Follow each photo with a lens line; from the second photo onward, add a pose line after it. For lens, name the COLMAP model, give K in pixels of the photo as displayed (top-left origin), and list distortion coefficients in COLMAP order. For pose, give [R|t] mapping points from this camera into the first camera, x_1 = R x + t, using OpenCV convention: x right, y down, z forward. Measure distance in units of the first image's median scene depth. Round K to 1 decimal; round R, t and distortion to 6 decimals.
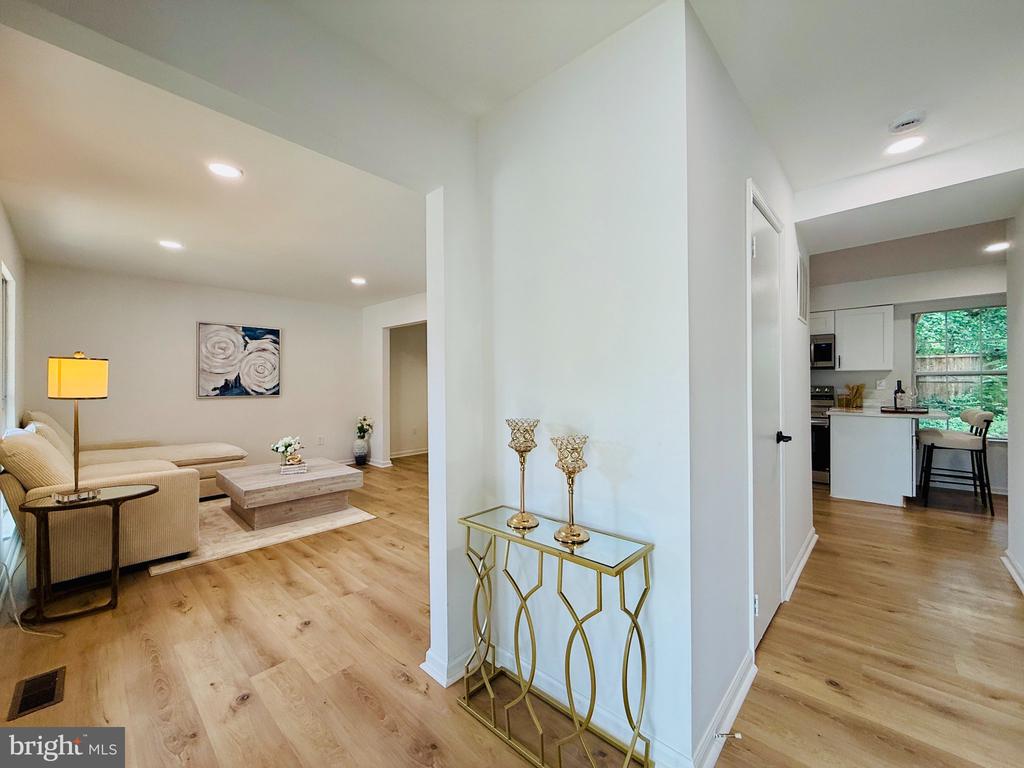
lens RADIAL K [[407.4, 0, 509.3], [0, 407.4, 382.8], [0, 0, 1]] dist [0.000328, 0.000154]
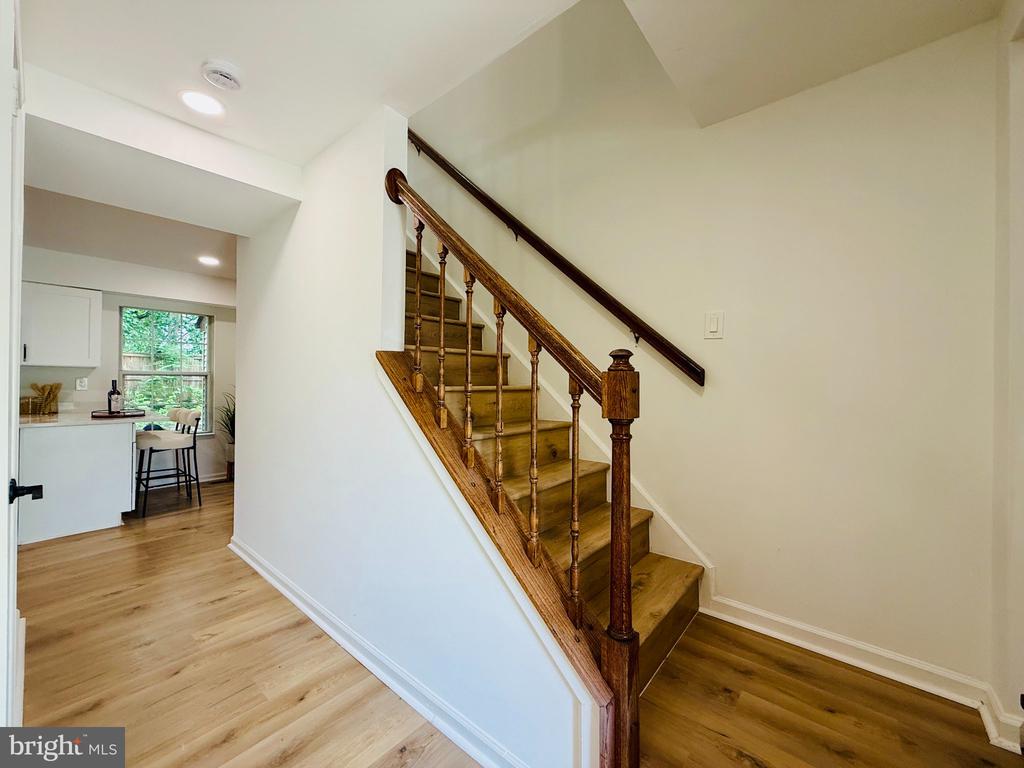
lens RADIAL K [[407.4, 0, 509.1], [0, 407.4, 382.1], [0, 0, 1]] dist [0.000328, 0.000154]
pose [[-0.043427, 0.005836, 0.999040, 0.076062], [-0.013067, 0.999894, -0.006409, -0.009426], [-0.998971, -0.013333, -0.043347, 0.276693]]
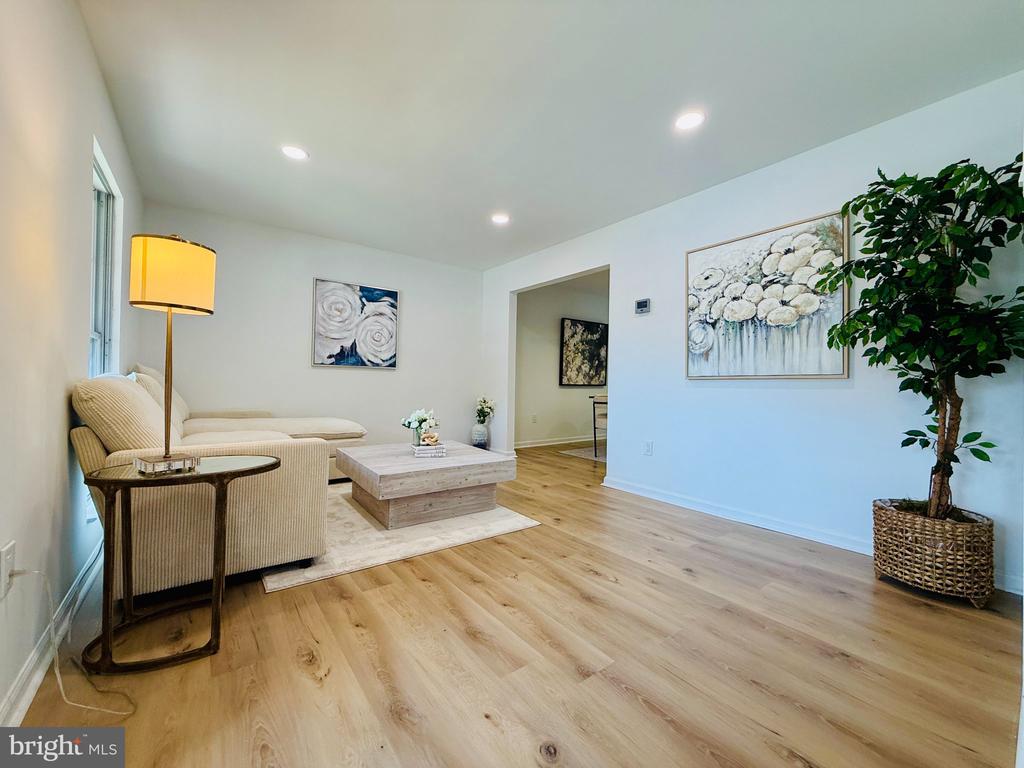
lens RADIAL K [[407.4, 0, 509.3], [0, 407.4, 382.5], [0, 0, 1]] dist [0.000328, 0.000154]
pose [[0.984918, 0.021381, -0.171698, -0.328624], [-0.021923, 0.999759, -0.001260, 0.104673], [0.171629, 0.005005, 0.985149, 0.353940]]
